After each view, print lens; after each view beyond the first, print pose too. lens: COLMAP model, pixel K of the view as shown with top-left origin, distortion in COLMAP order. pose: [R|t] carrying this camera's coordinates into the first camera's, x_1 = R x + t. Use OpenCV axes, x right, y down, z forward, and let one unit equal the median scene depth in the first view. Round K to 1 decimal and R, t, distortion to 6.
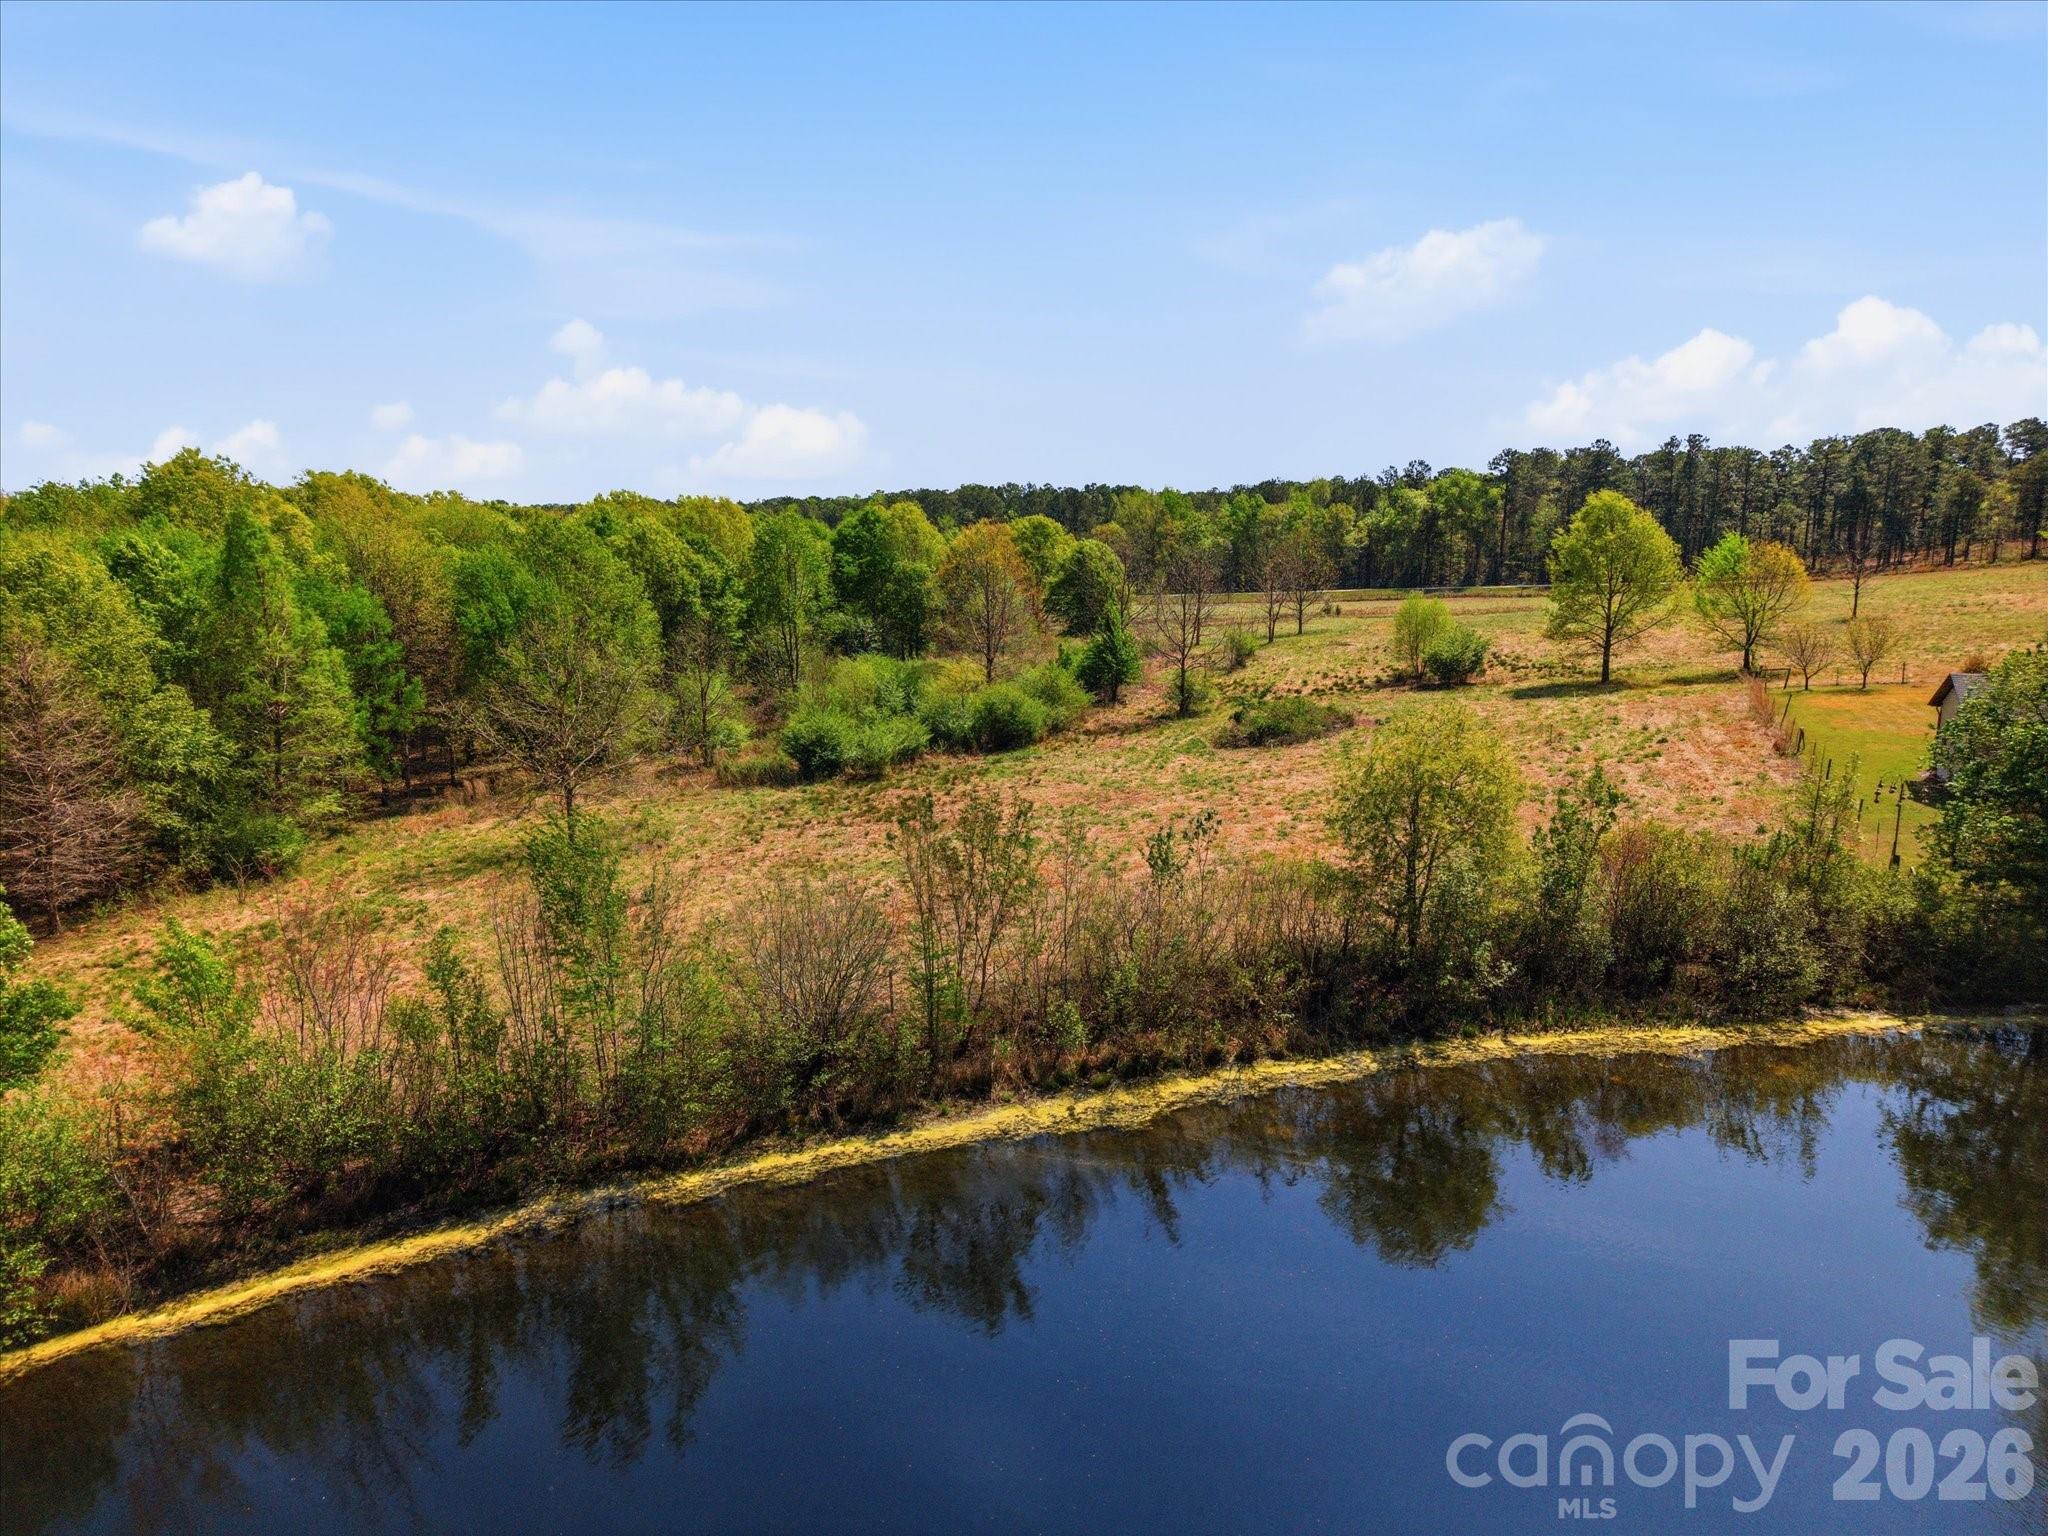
lens RADIAL K [[1361.5, 0, 1016.6], [0, 1361.5, 776.1], [0, 0, 1]] dist [0.054941, -0.067948]
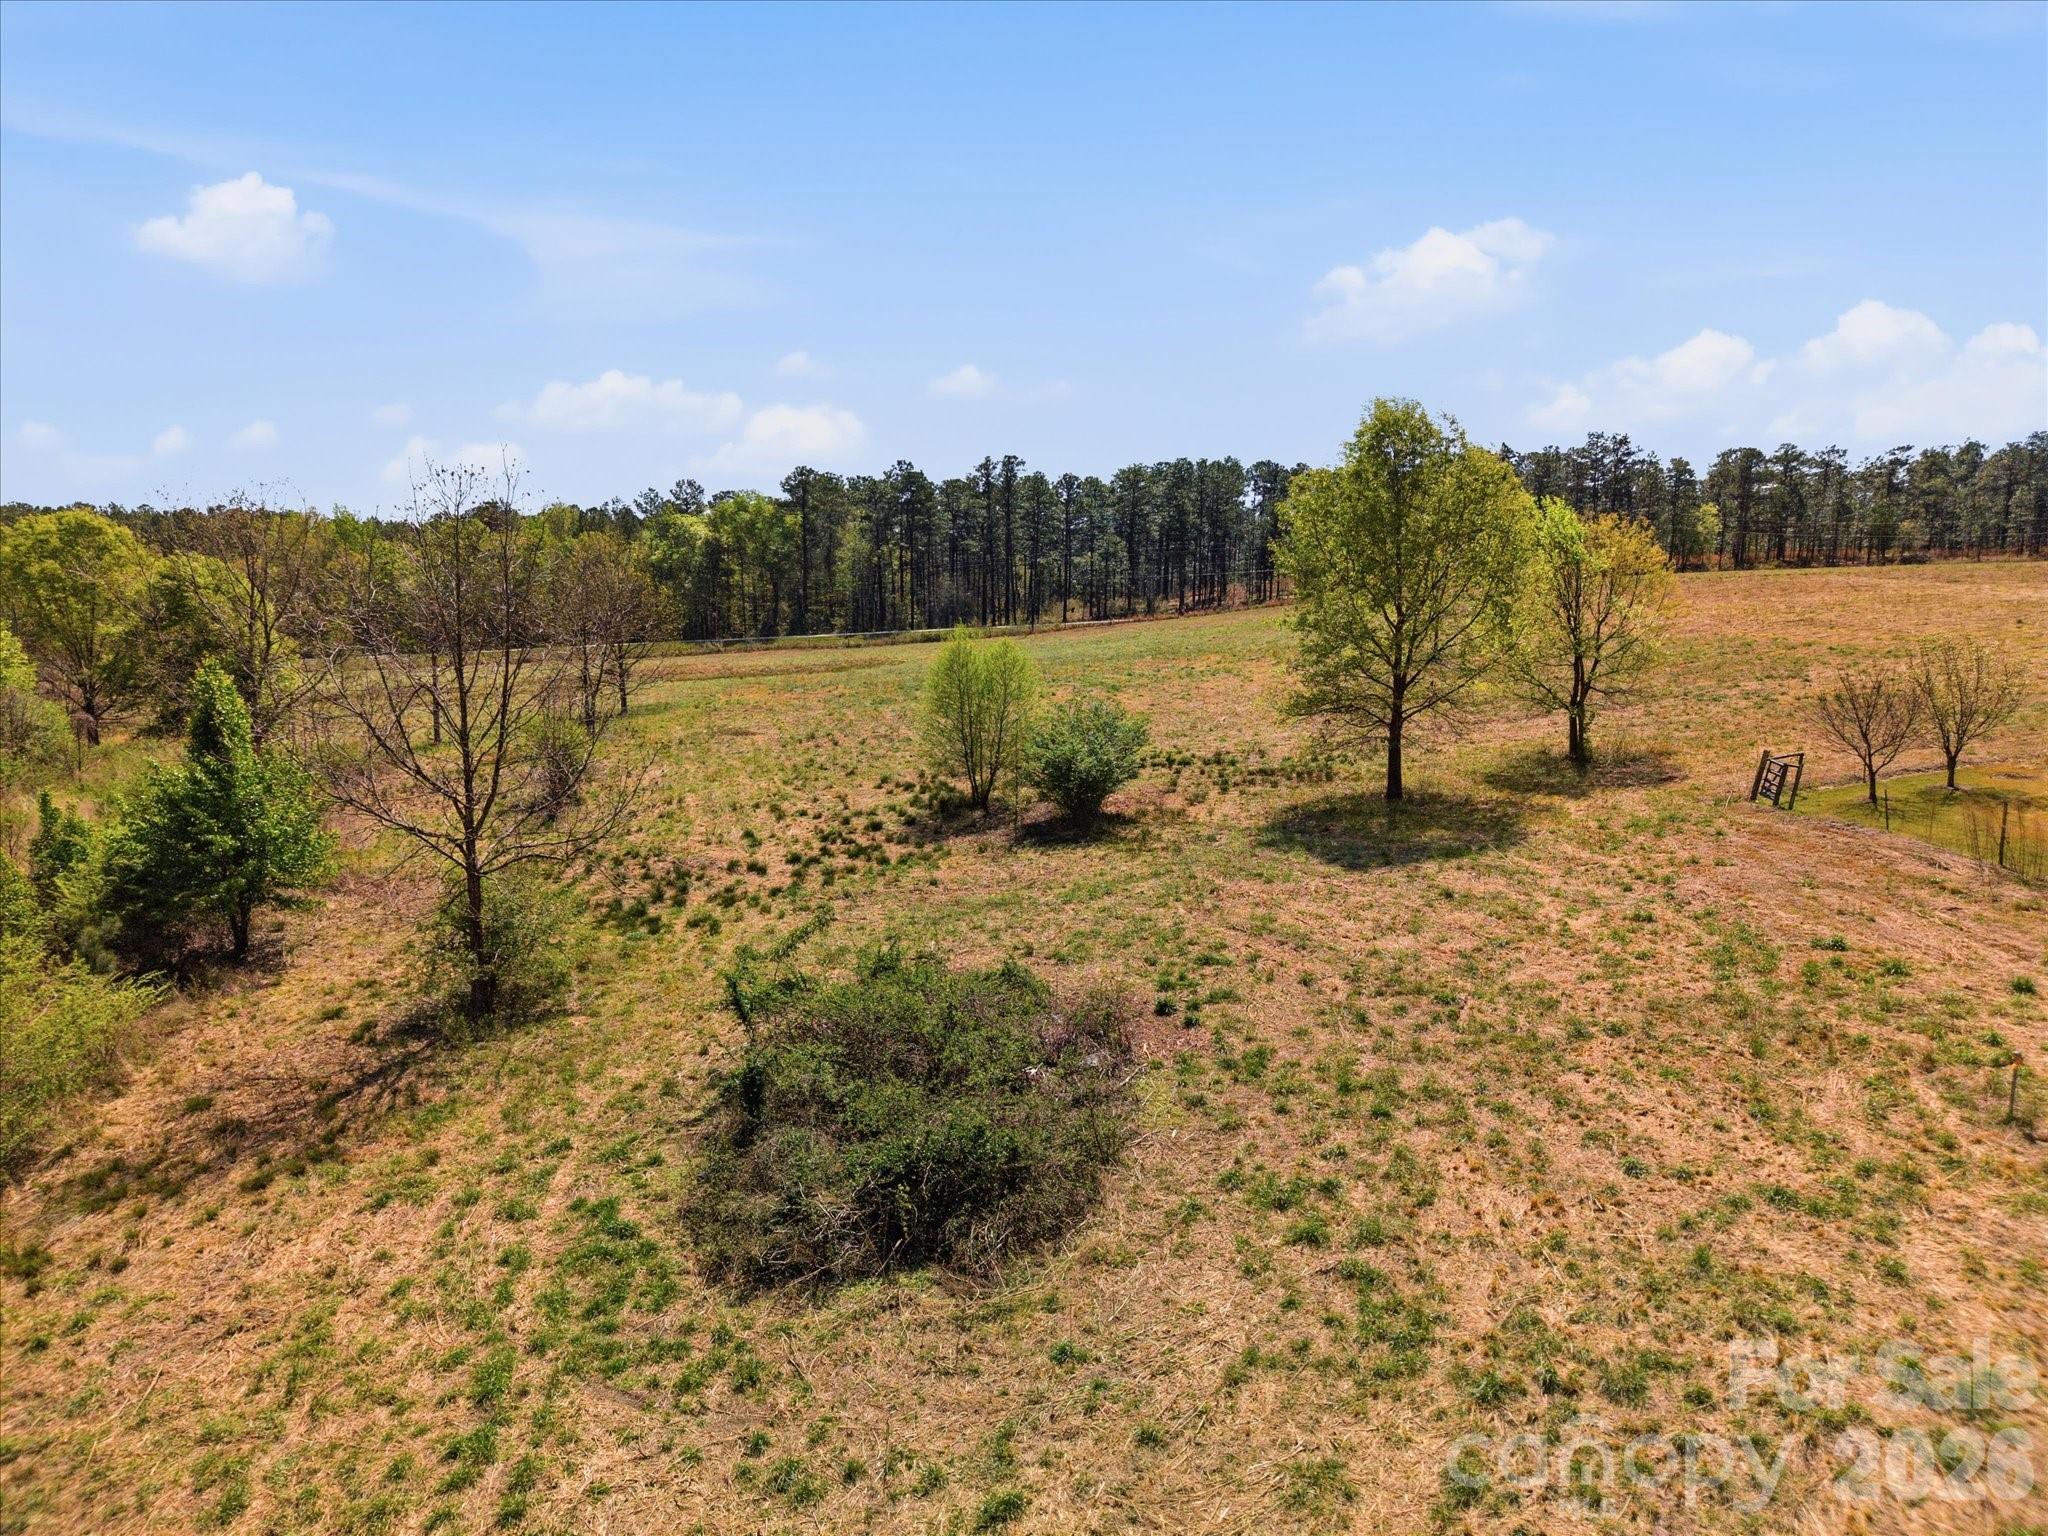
lens RADIAL K [[1368.9, 0, 1017.1], [0, 1368.9, 766.5], [0, 0, 1]] dist [0.023563, -0.016699]
pose [[0.845415, -0.073675, 0.529004, 0.077912], [0.100168, 0.994737, -0.021543, -0.102591], [-0.524633, 0.071202, 0.848346, 0.827242]]
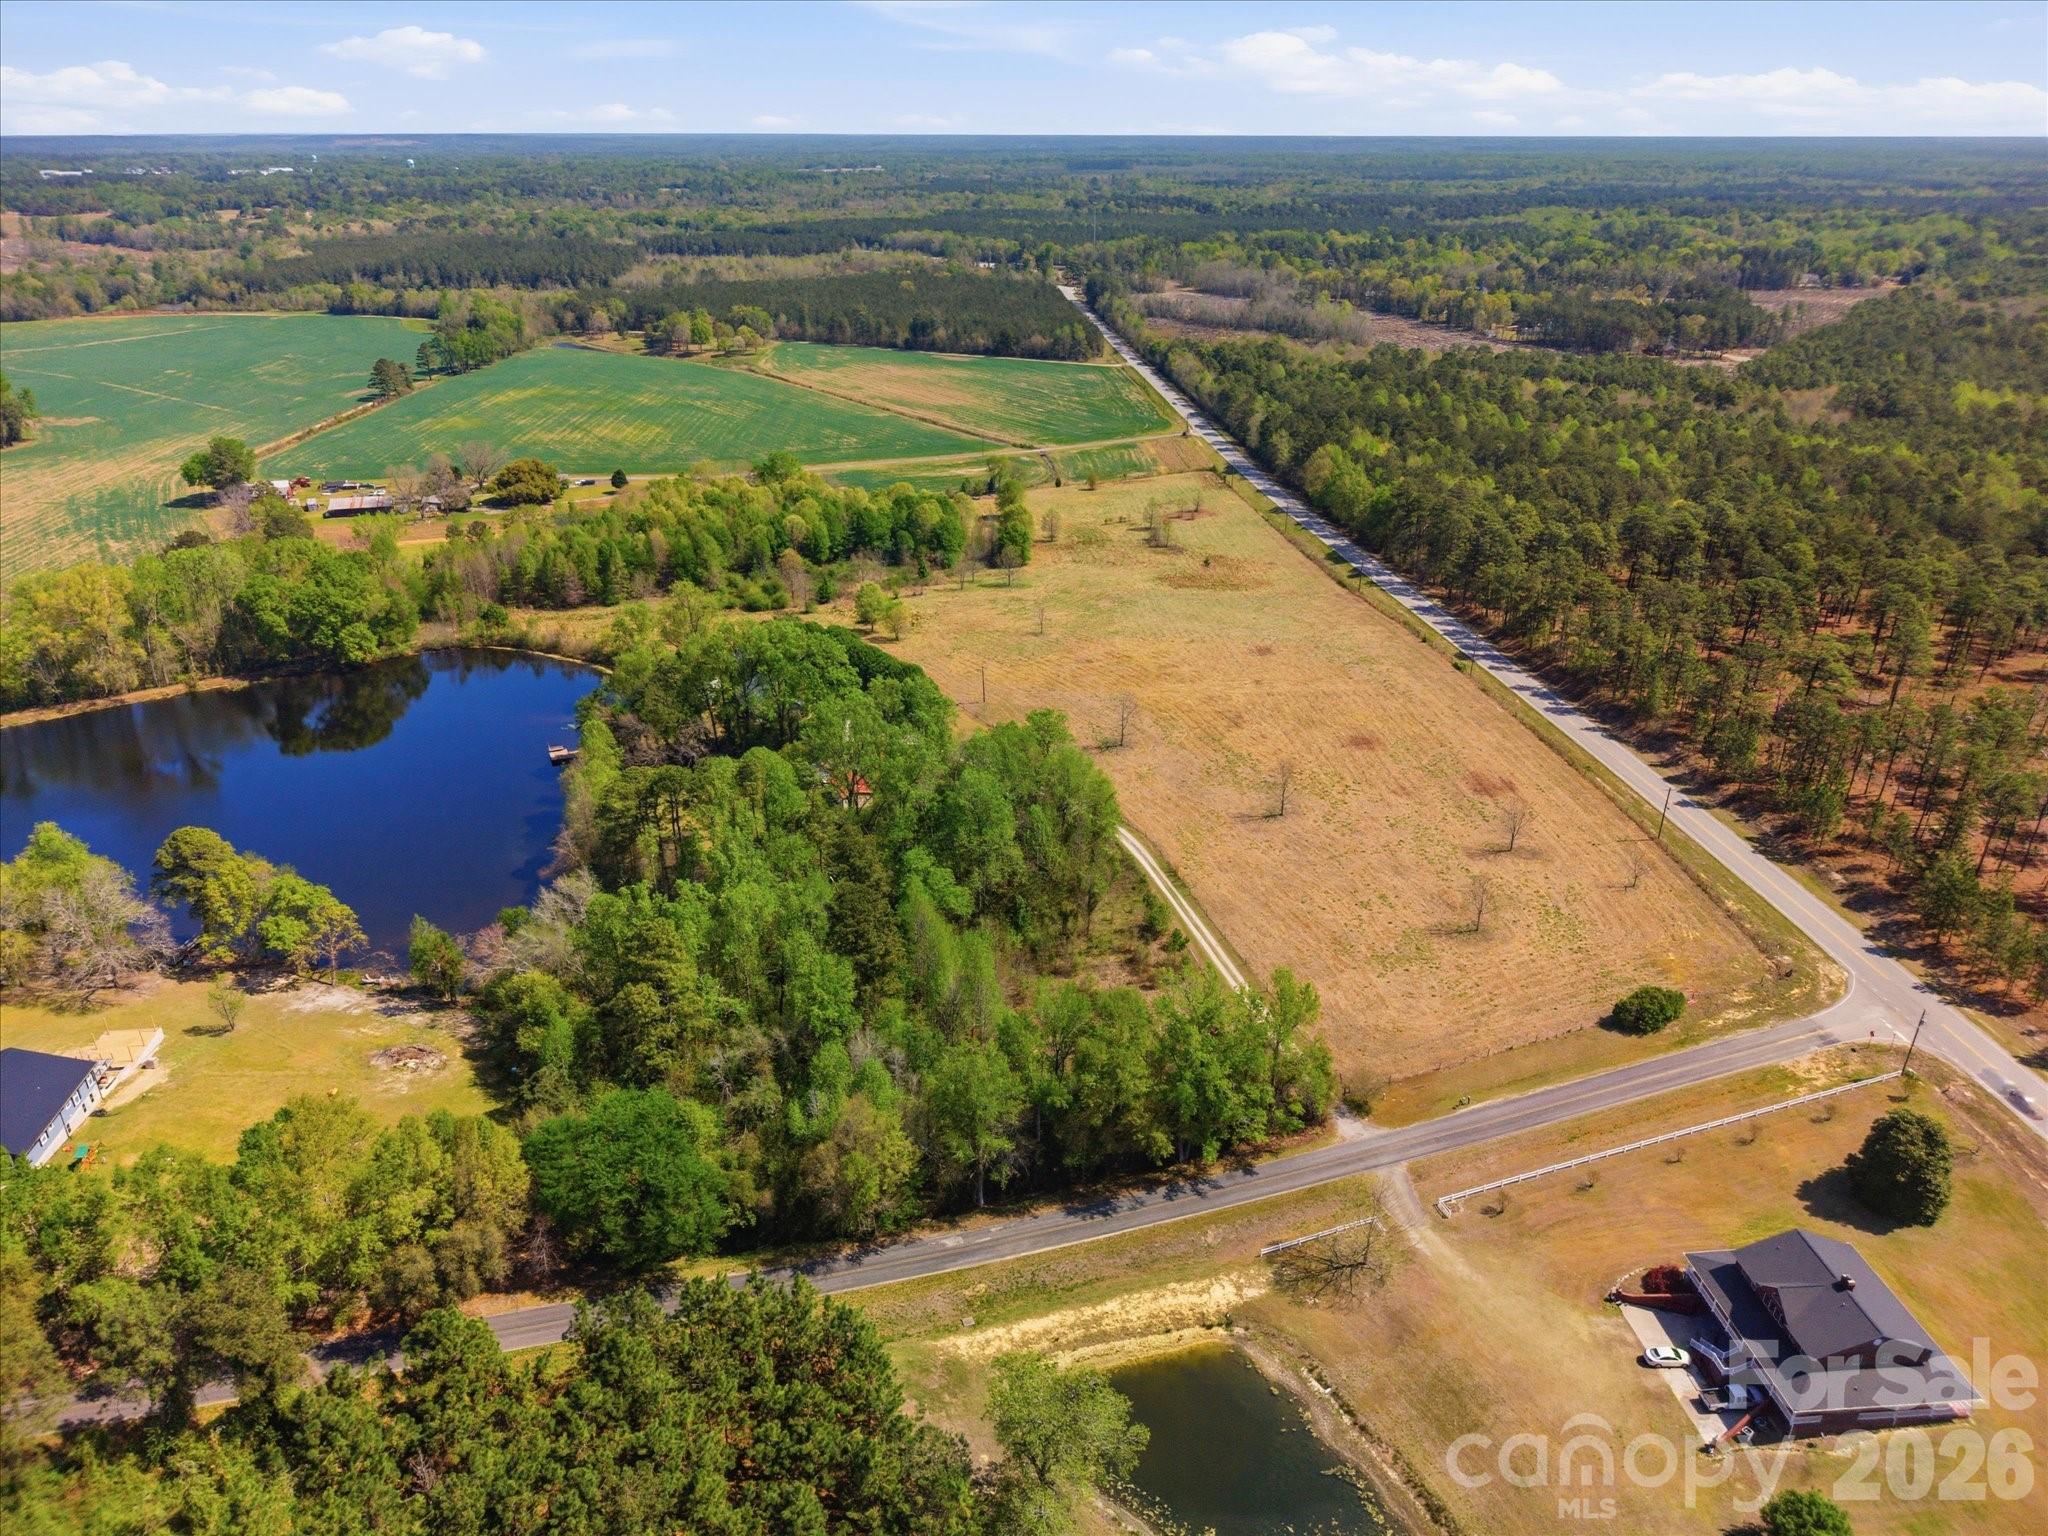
lens RADIAL K [[1361.5, 0, 1016.6], [0, 1361.5, 776.1], [0, 0, 1]] dist [0.054941, -0.067948]
pose [[0.657600, 0.323733, -0.680264, 4.043980], [-0.143589, 0.940271, 0.308663, -1.088712], [0.739557, -0.105298, 0.664807, -1.418580]]
